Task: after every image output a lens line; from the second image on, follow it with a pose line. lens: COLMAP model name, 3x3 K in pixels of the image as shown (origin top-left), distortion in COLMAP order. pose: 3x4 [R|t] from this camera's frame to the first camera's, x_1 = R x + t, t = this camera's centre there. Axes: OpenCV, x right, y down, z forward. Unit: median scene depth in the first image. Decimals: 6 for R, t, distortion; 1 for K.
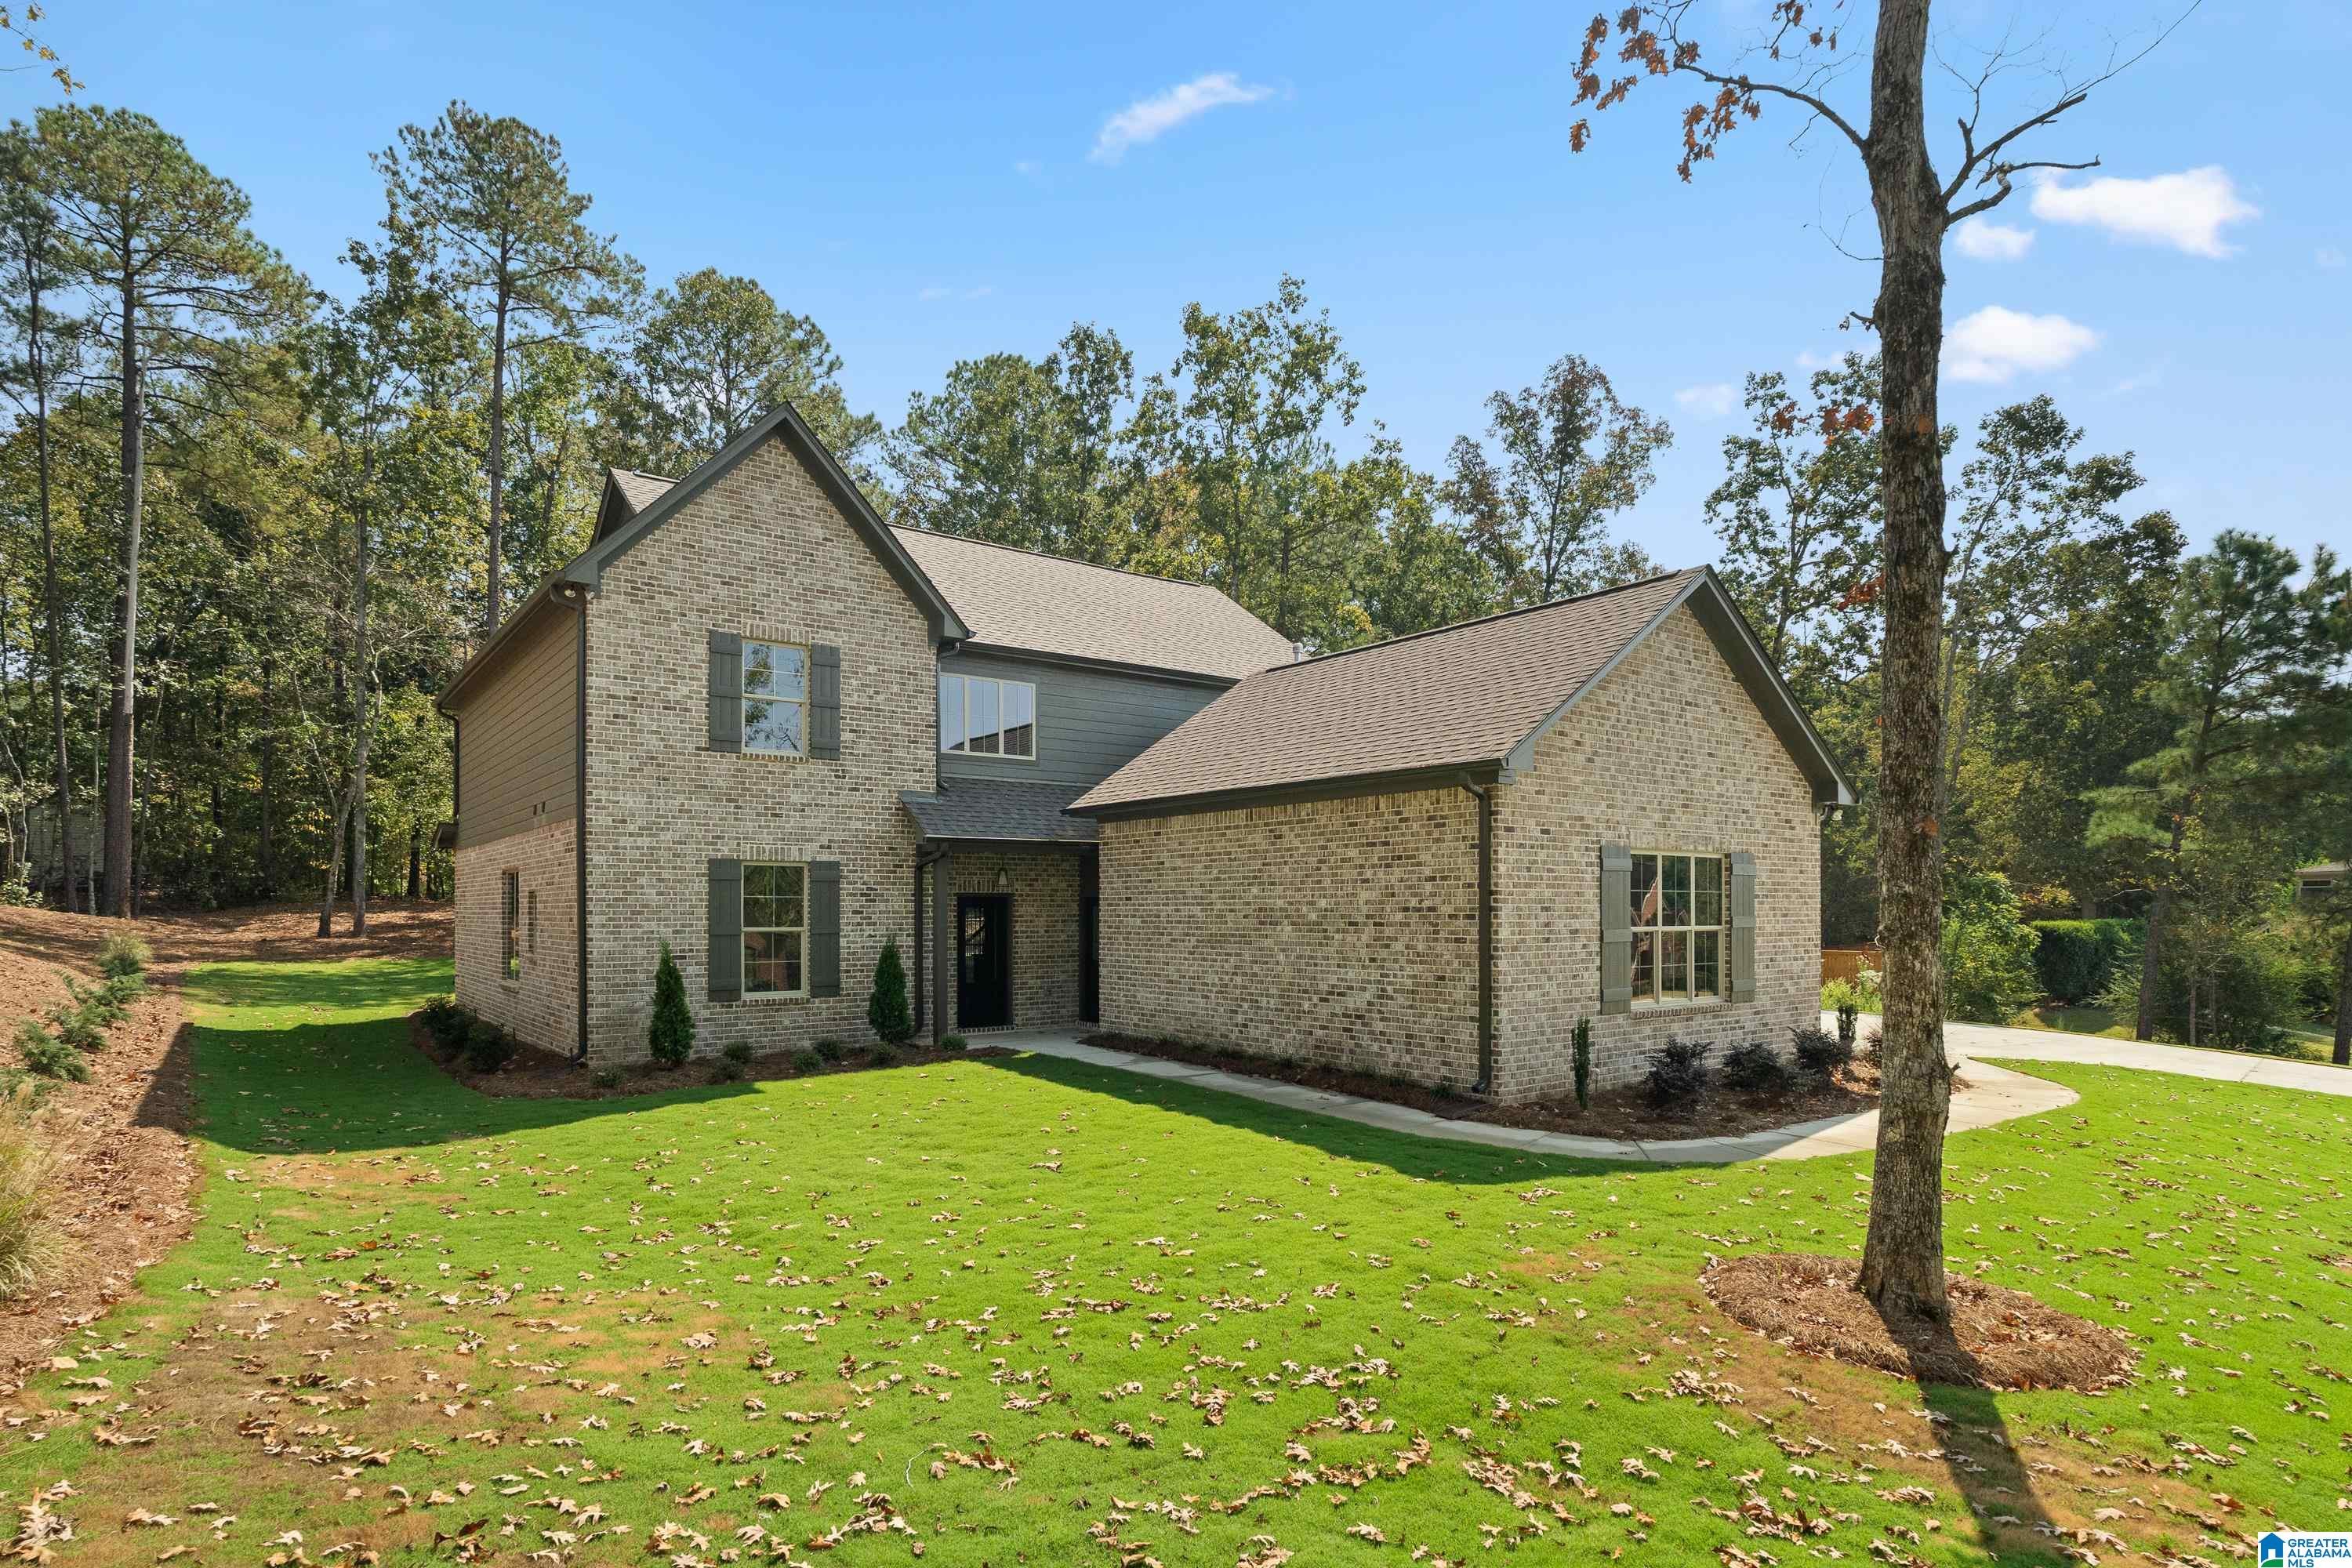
lens RADIAL K [[1204.6, 0, 1176.4], [0, 1204.6, 906.7], [0, 0, 1]] dist [0.002298, 0.000484]
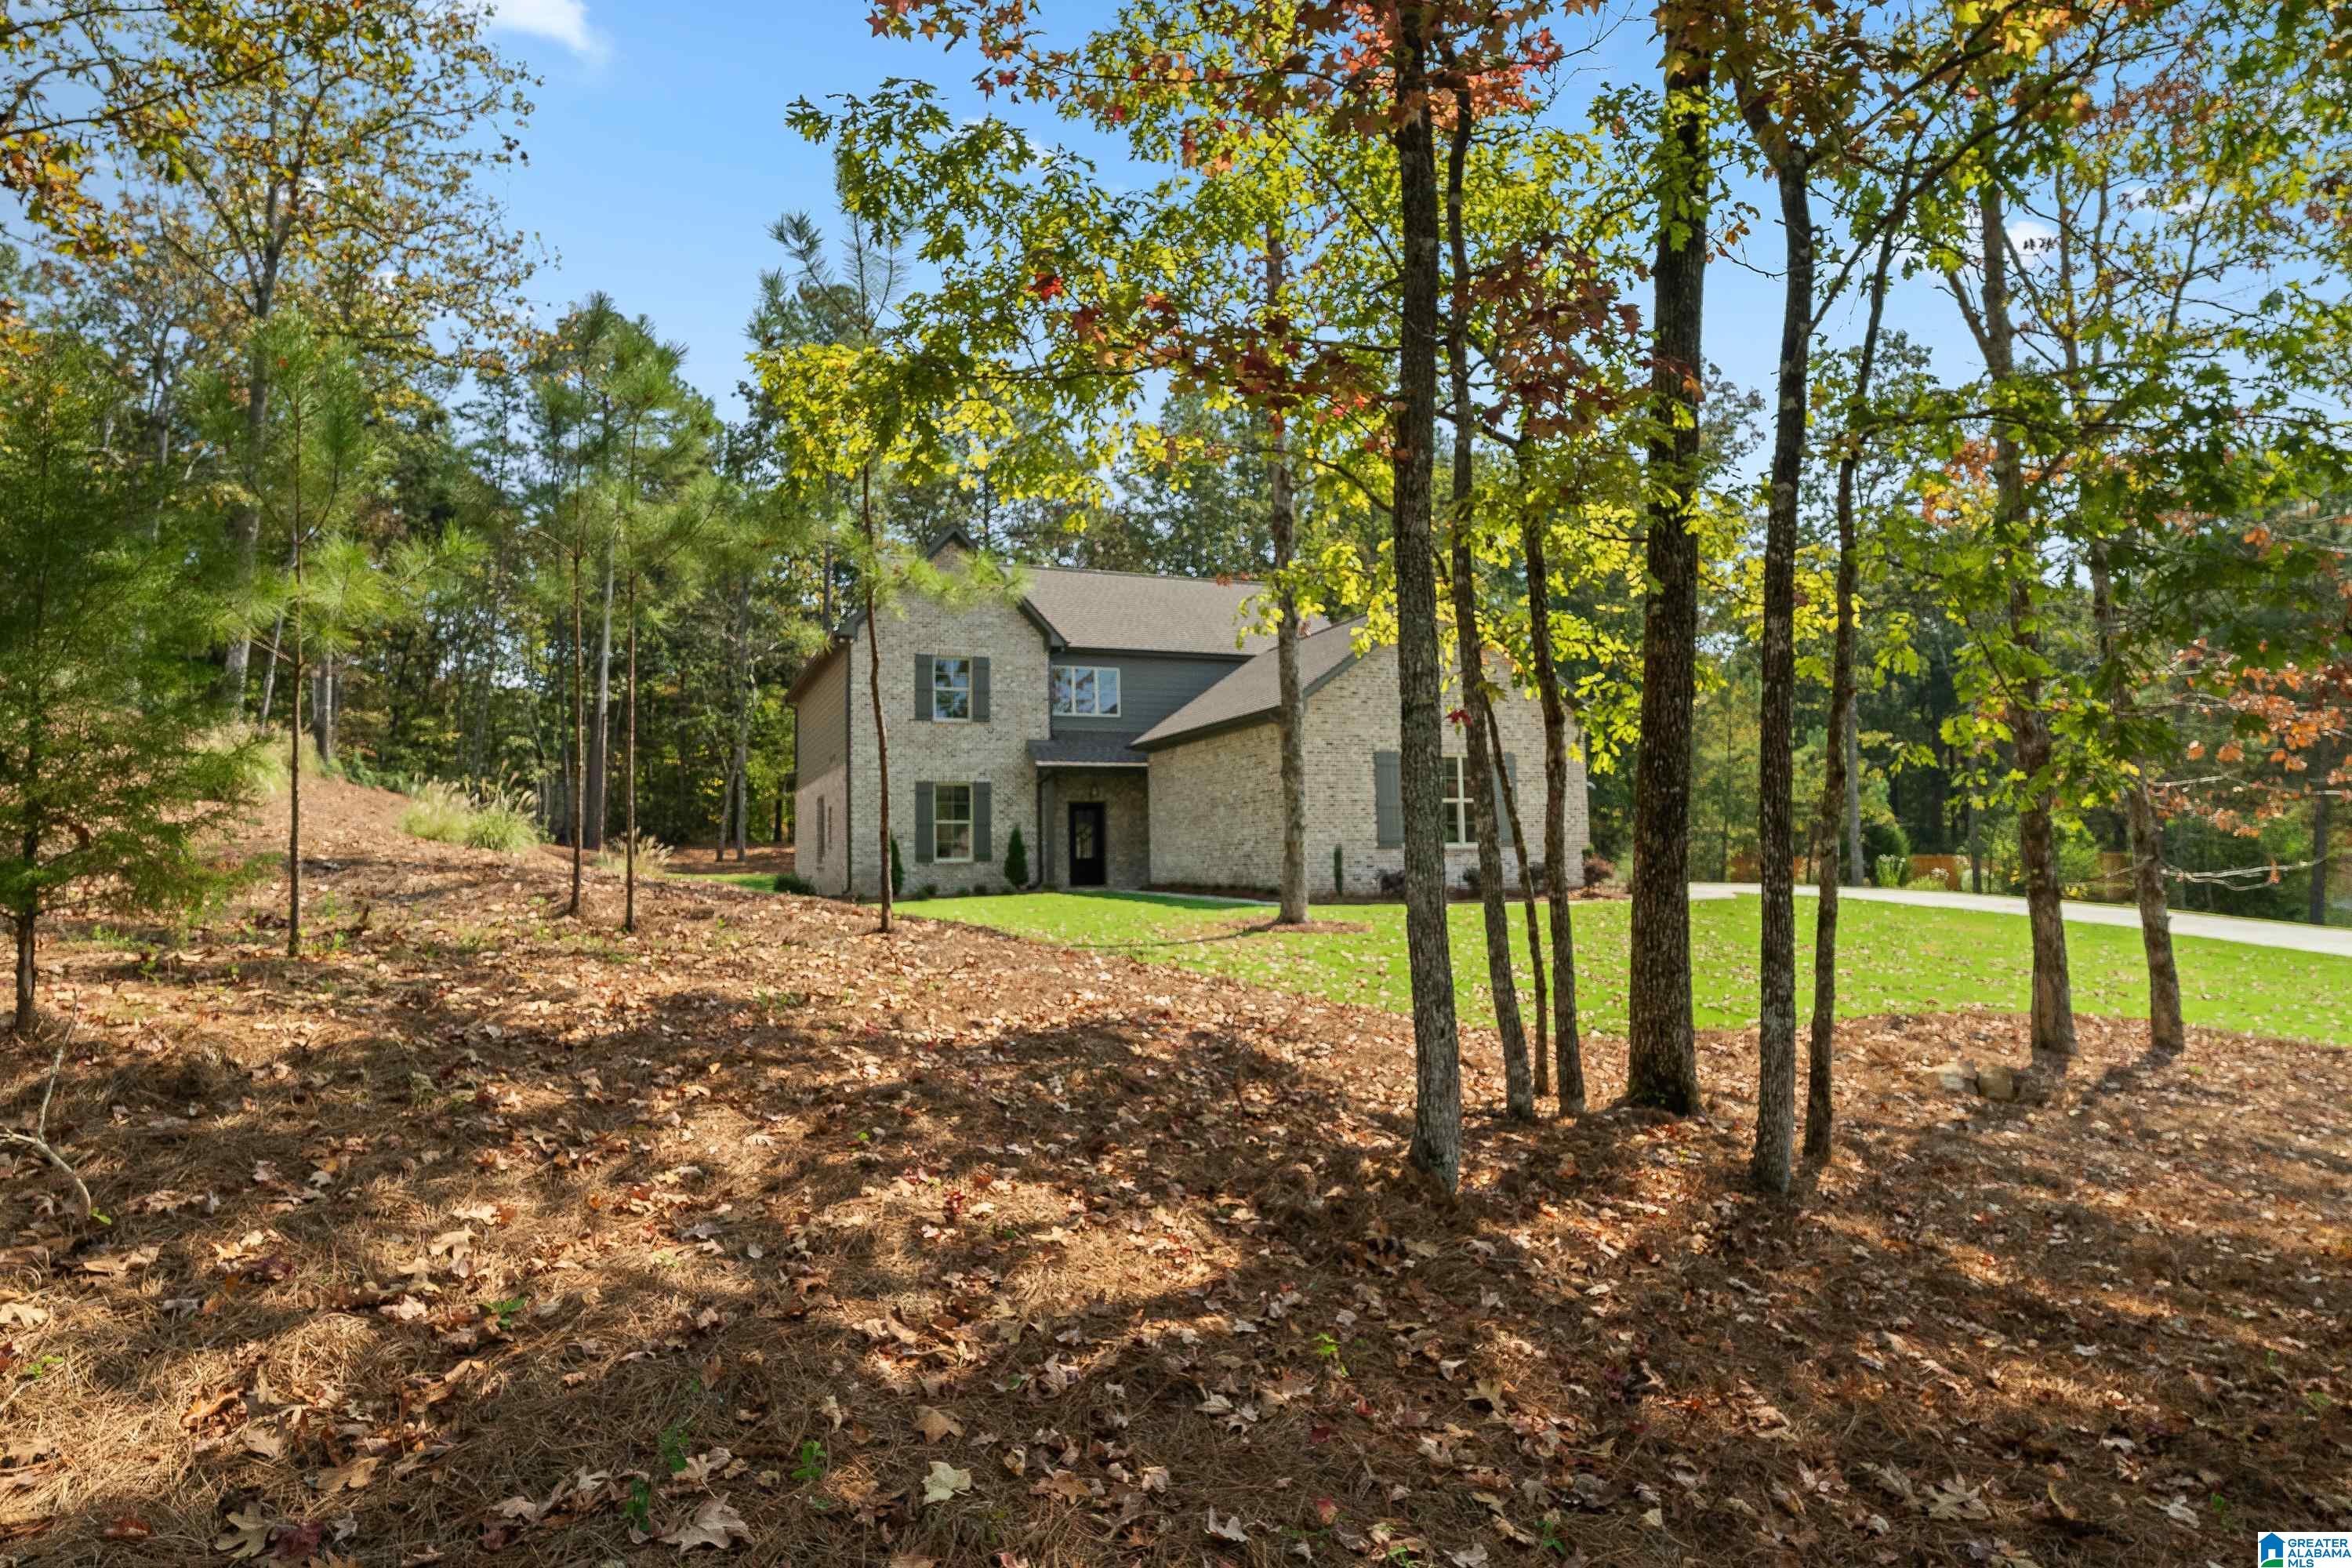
lens RADIAL K [[1289.0, 0, 1176.0], [0, 1289.0, 784.0], [0, 0, 1]] dist [-0.000691, -0.000062]
pose [[0.963766, -0.035042, -0.264438, 0.427059], [0.017720, 0.997555, -0.067608, 0.087072], [0.266161, 0.060473, 0.962030, -0.637724]]
